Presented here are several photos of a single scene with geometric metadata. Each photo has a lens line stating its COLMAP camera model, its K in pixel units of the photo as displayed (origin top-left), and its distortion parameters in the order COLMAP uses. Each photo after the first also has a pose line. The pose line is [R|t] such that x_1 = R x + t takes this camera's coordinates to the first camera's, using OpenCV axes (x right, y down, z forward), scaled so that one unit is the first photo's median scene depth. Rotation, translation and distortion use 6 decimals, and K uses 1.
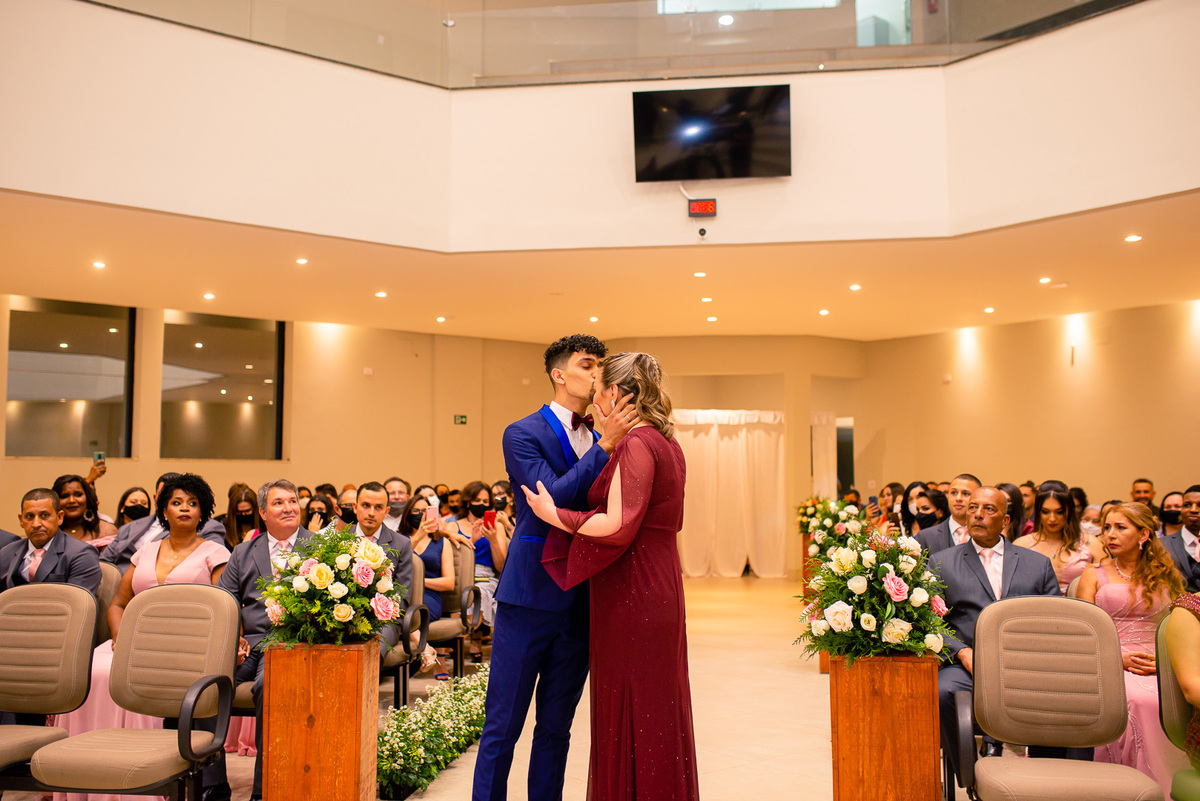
lens RADIAL K [[1156.5, 0, 595.7], [0, 1156.5, 405.3], [0, 0, 1]] dist [-0.052775, 0.095429]
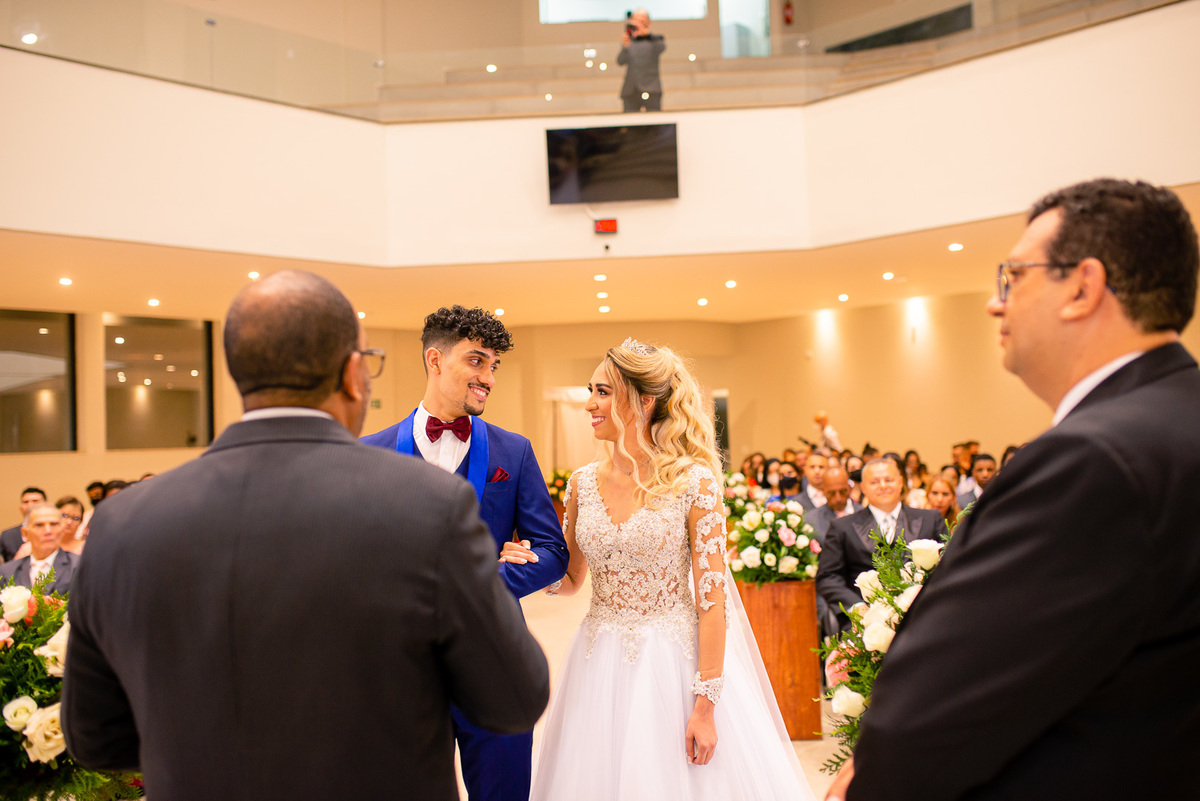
lens RADIAL K [[1167.2, 0, 596.5], [0, 1167.2, 403.8], [0, 0, 1]] dist [-0.032323, 0.017630]
pose [[0.992522, -0.031828, 0.117840, -0.144371], [0.028179, 0.999074, 0.032500, -0.064382], [-0.118766, -0.028936, 0.992501, -0.430365]]
